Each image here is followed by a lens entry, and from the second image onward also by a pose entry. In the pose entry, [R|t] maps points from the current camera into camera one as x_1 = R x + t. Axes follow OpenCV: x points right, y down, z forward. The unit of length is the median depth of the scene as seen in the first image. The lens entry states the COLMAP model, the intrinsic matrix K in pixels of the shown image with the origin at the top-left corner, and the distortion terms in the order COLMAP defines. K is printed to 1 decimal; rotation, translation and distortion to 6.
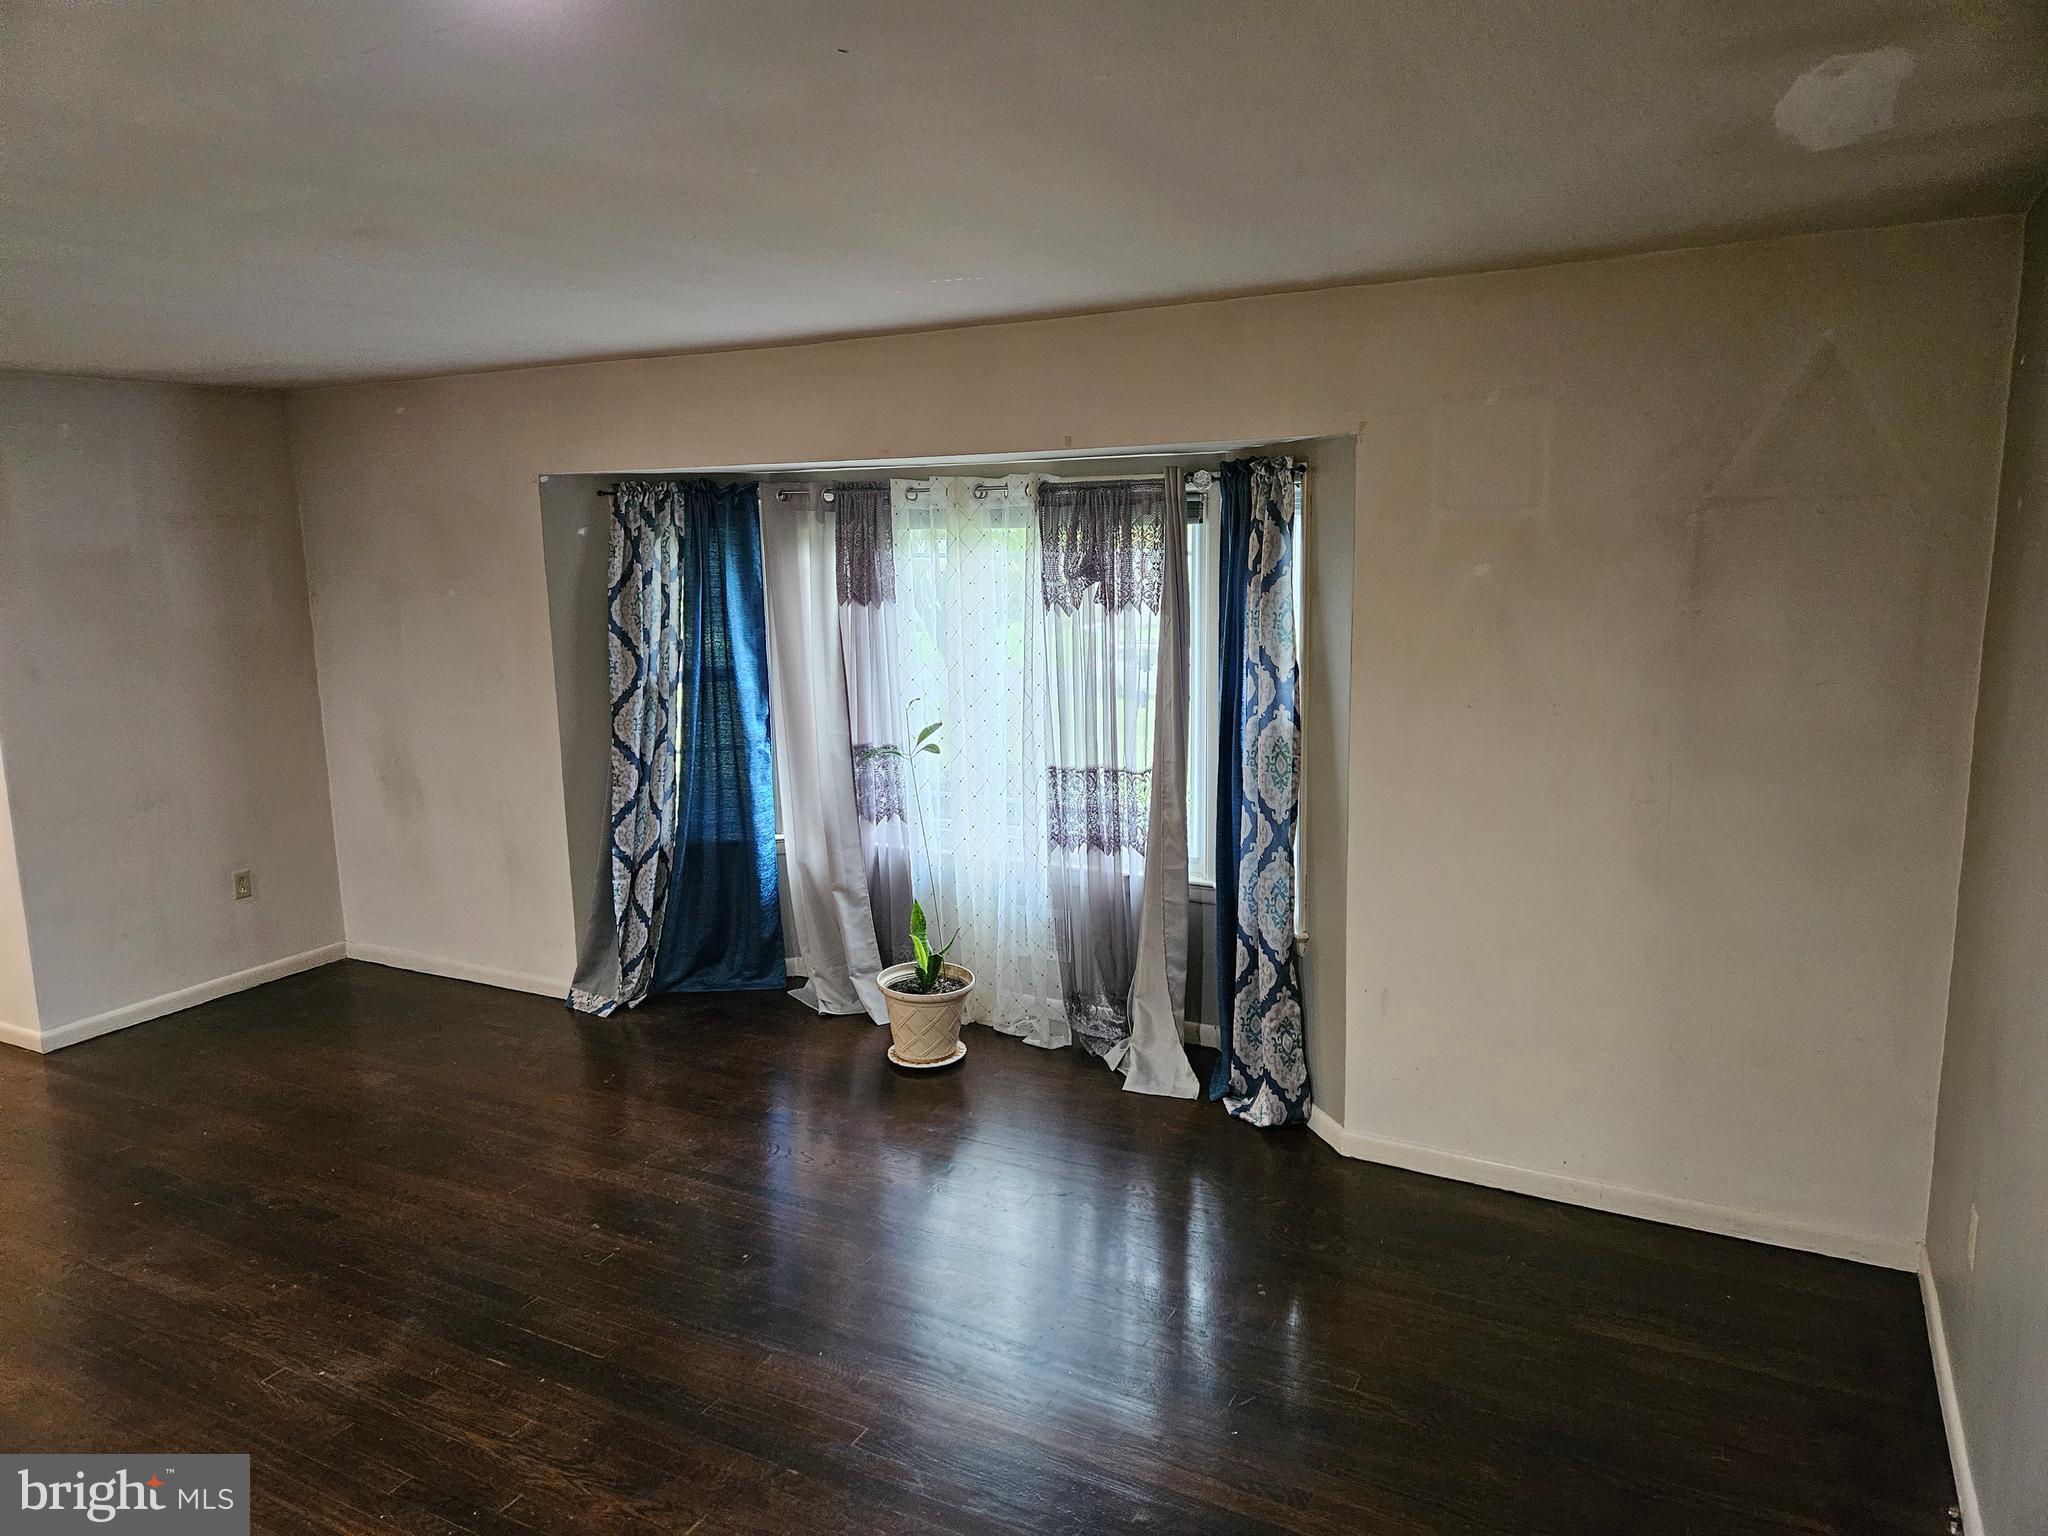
lens RADIAL K [[1361.4, 0, 1015.5], [0, 1361.4, 769.3], [0, 0, 1]] dist [0.092821, -0.078183]
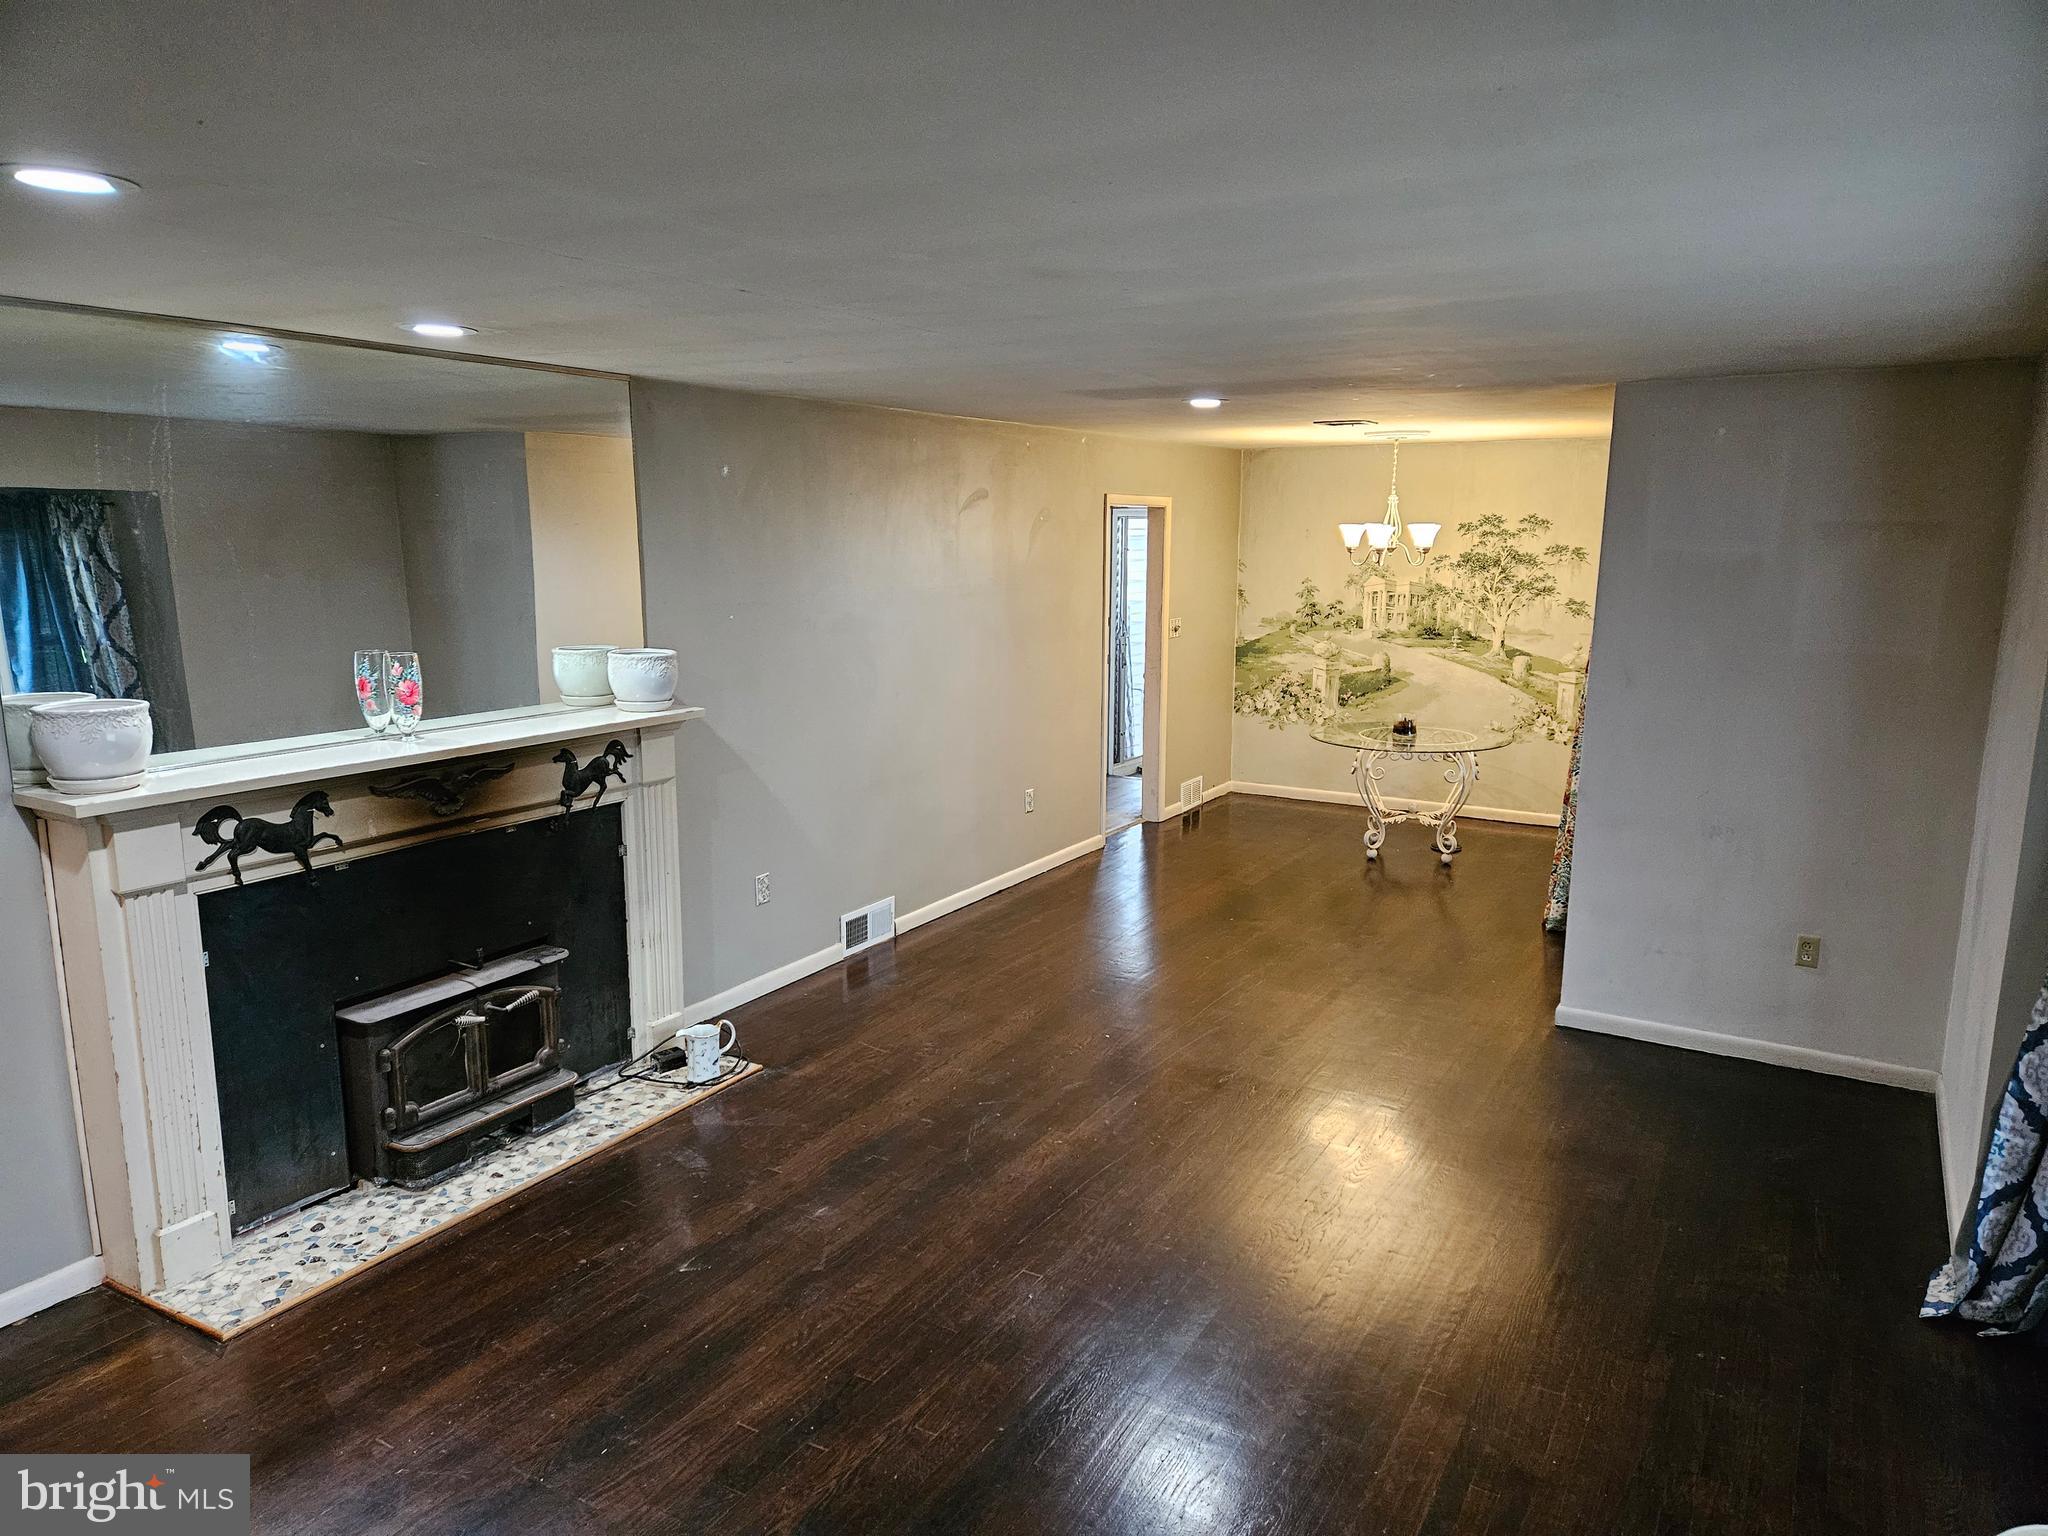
lens RADIAL K [[1361.4, 0, 1015.5], [0, 1361.4, 769.3], [0, 0, 1]] dist [0.092821, -0.078183]
pose [[-0.050432, 0.201474, -0.978195, 0.308802], [-0.172345, 0.962992, 0.207229, -0.127979], [0.983745, 0.179038, -0.013843, 0.545159]]
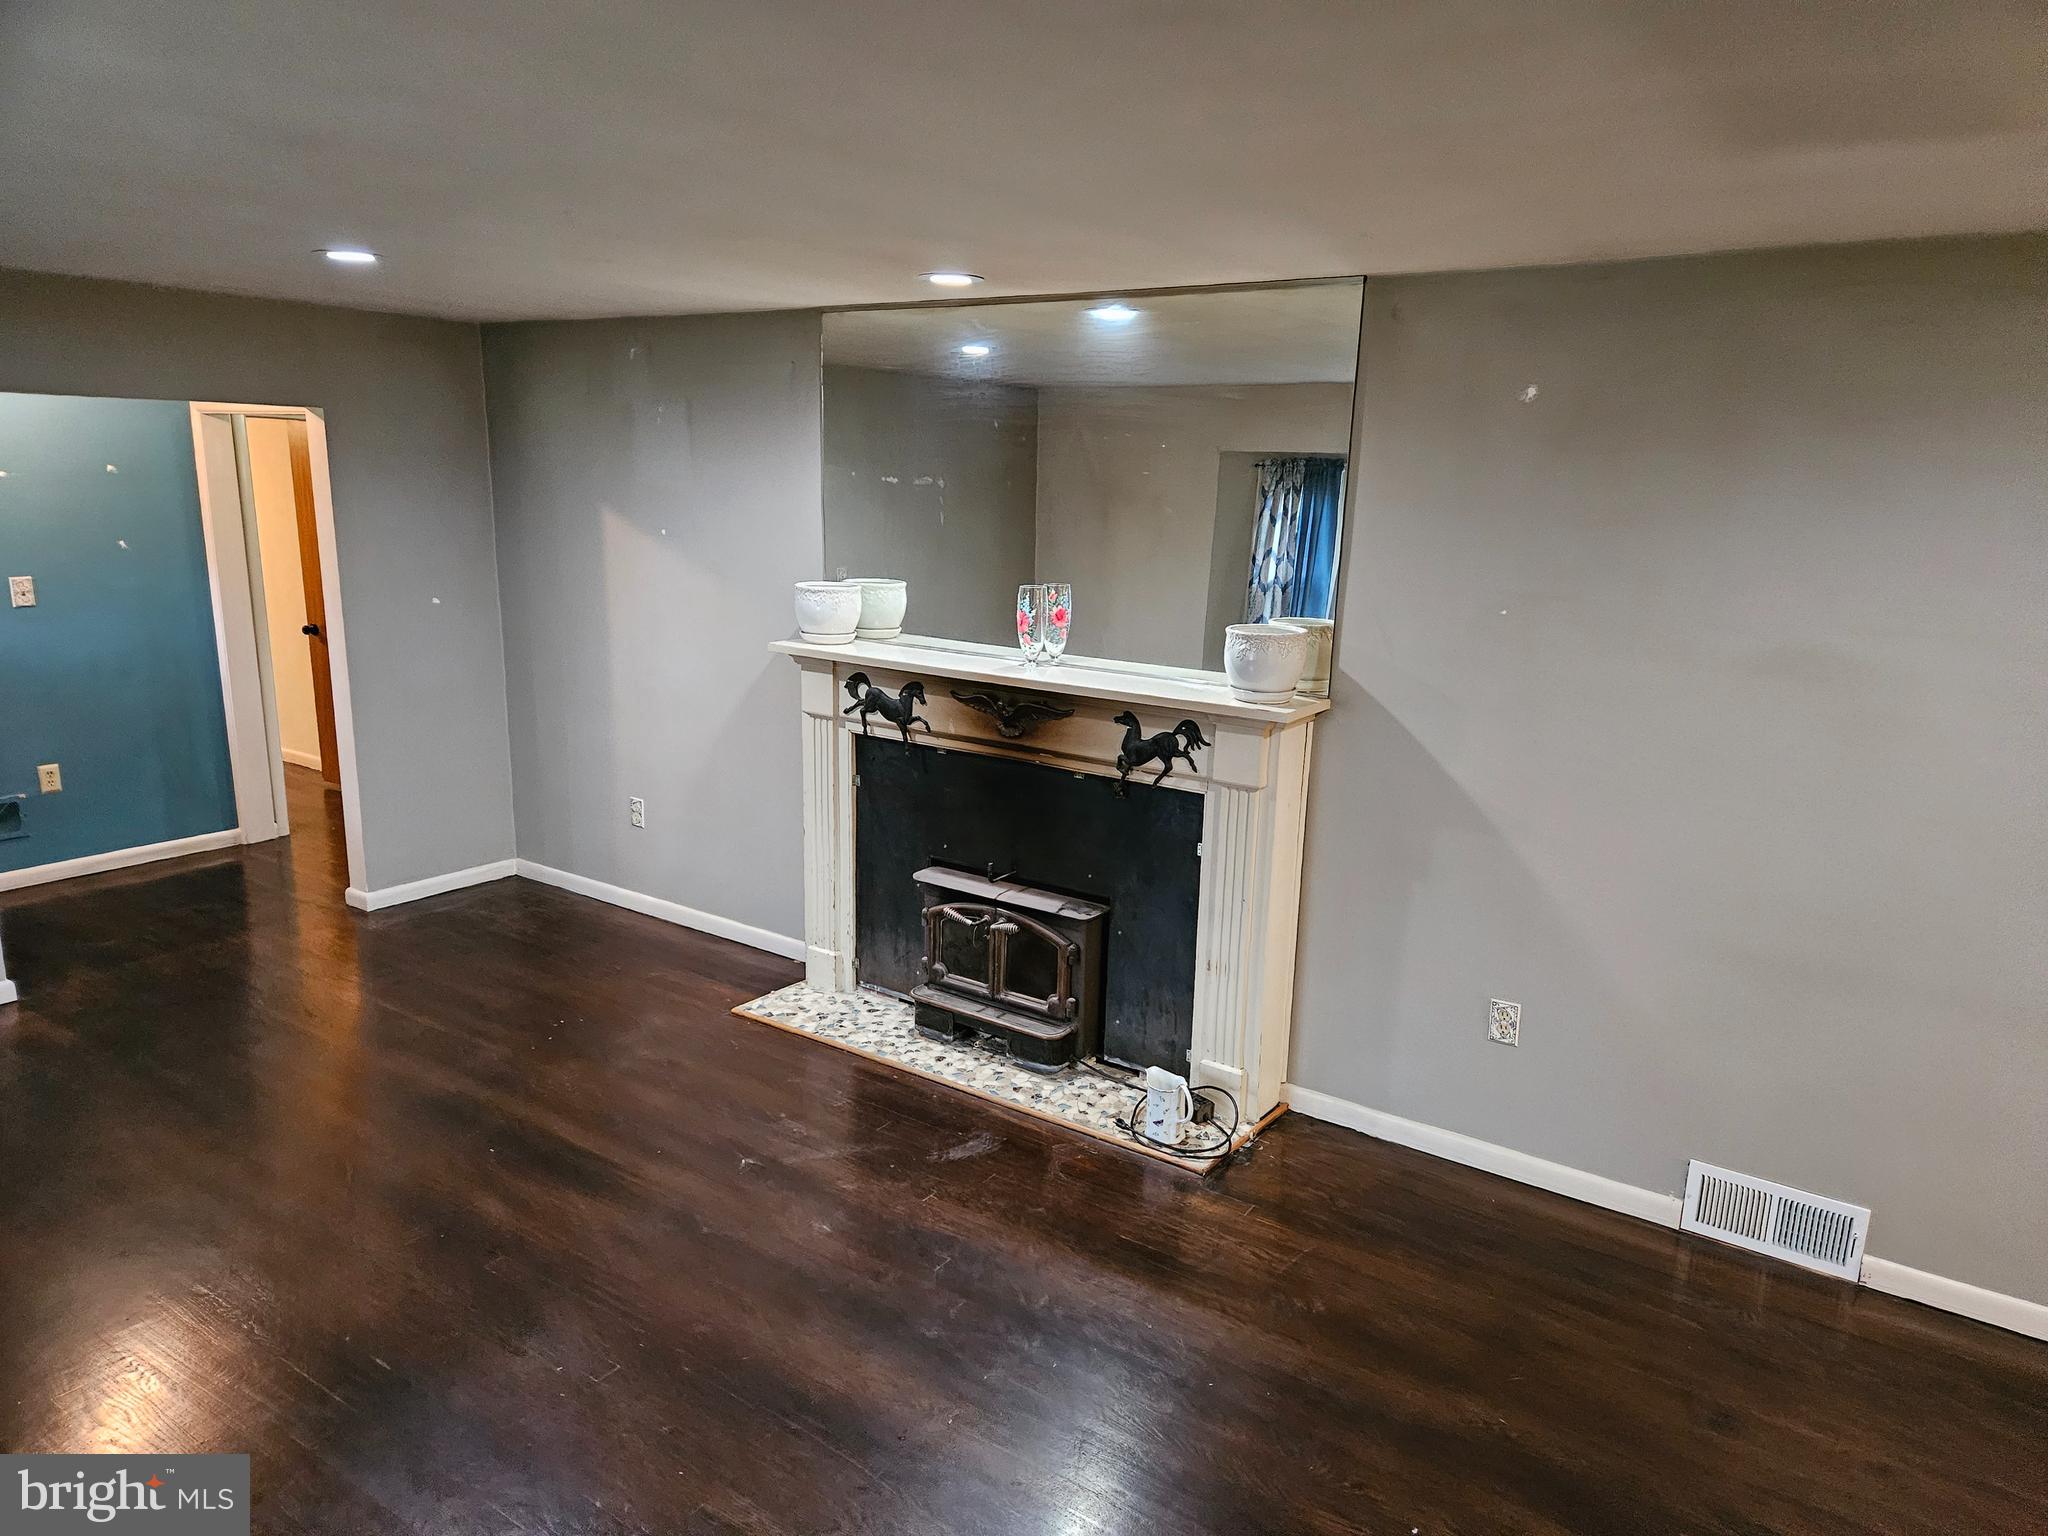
lens RADIAL K [[1361.4, 0, 1015.5], [0, 1361.4, 769.3], [0, 0, 1]] dist [0.092821, -0.078183]
pose [[-0.993372, -0.024856, 0.112227, -0.528779], [0.019886, 0.924457, 0.380767, -0.185049], [-0.113213, 0.380475, -0.917835, 0.993916]]
